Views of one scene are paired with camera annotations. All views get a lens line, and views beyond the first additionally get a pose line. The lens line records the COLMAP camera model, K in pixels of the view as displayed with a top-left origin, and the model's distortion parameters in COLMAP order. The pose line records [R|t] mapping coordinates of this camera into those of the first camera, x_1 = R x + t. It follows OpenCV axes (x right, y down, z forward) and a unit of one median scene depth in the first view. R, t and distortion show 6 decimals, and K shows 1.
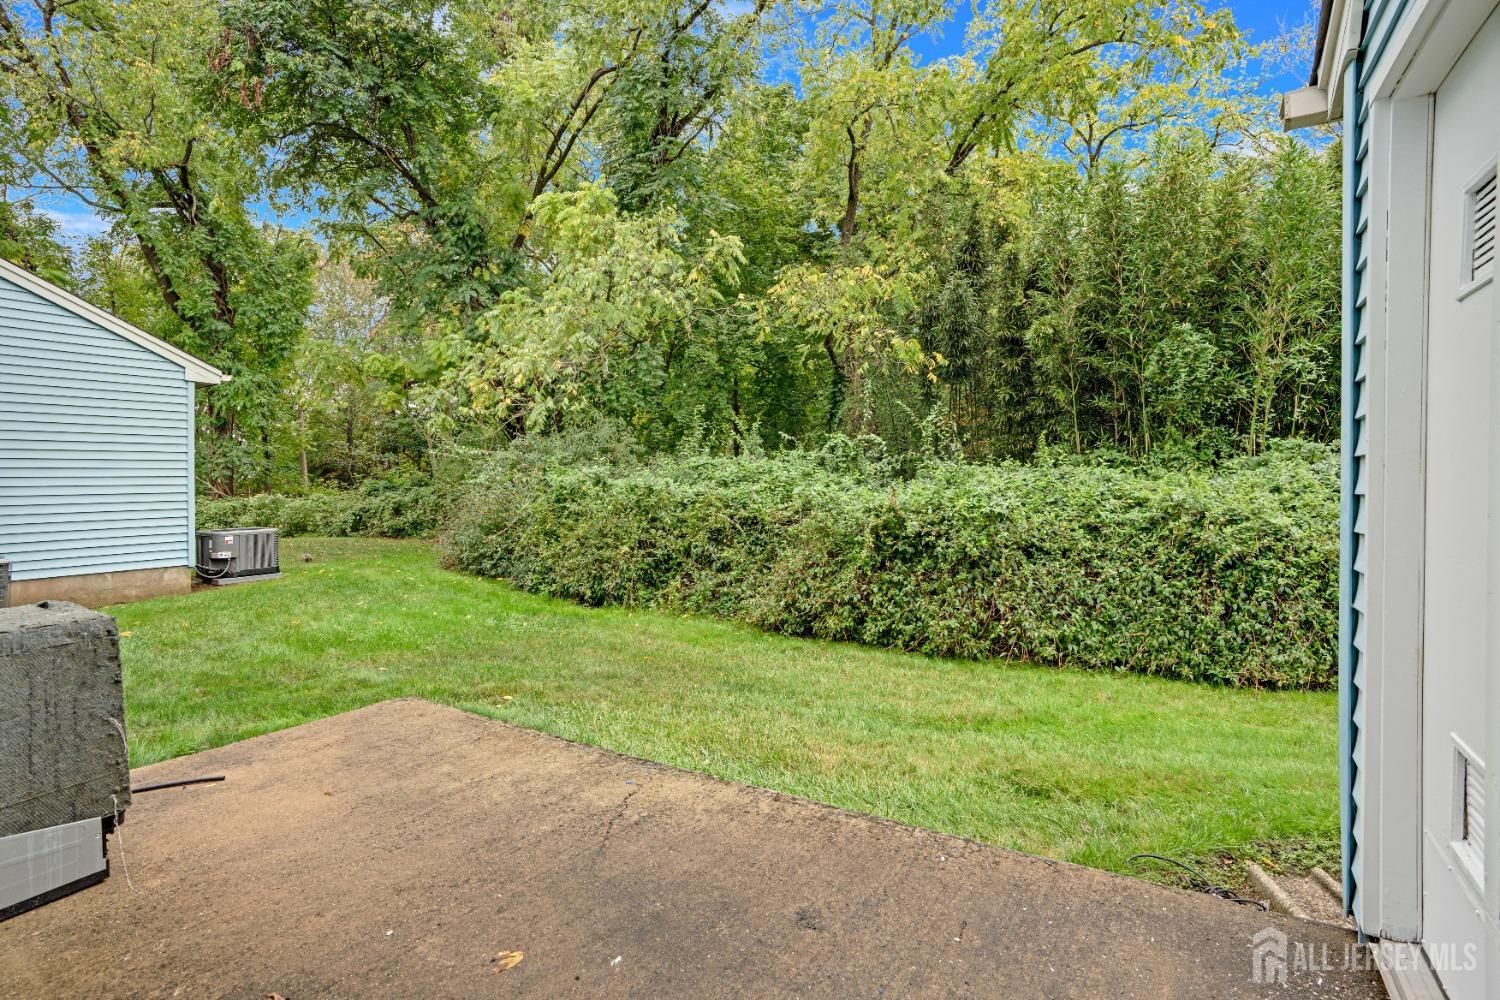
lens RADIAL K [[708.9, 0, 758.8], [0, 708.9, 495.4], [0, 0, 1]] dist [-0.058638, 0.021090]
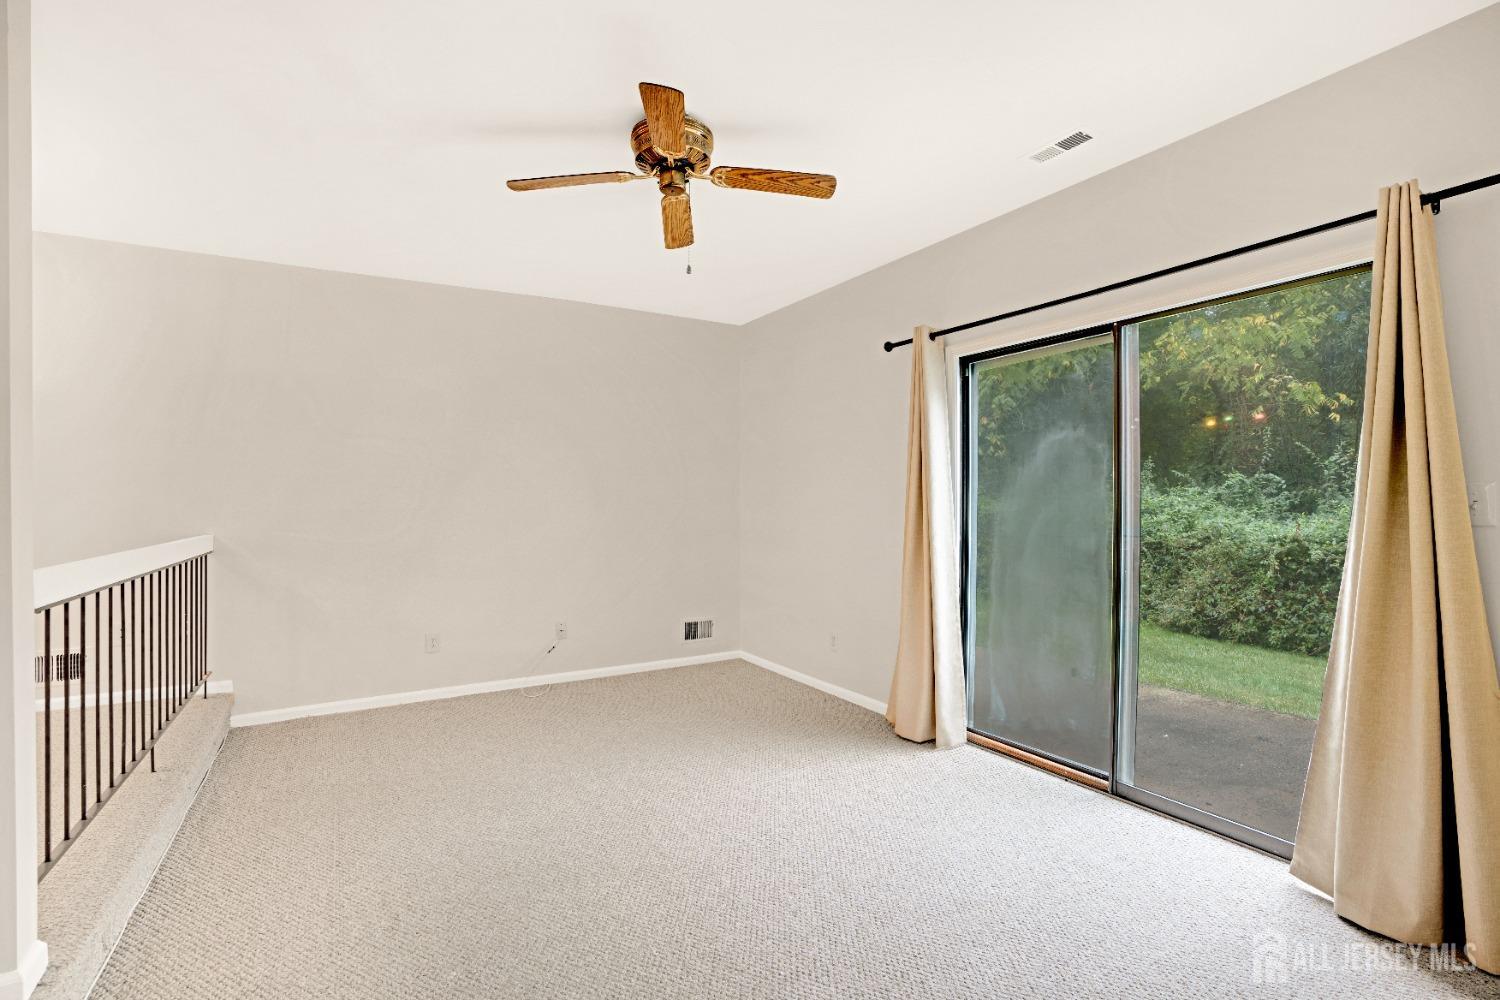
lens RADIAL K [[708.9, 0, 737.7], [0, 708.9, 493.7], [0, 0, 1]] dist [-0.058638, 0.021090]
pose [[0.890223, 0.007855, -0.455457, -0.129120], [-0.022072, 0.999421, -0.025904, -0.008502], [0.454990, 0.033113, 0.889881, -0.502287]]
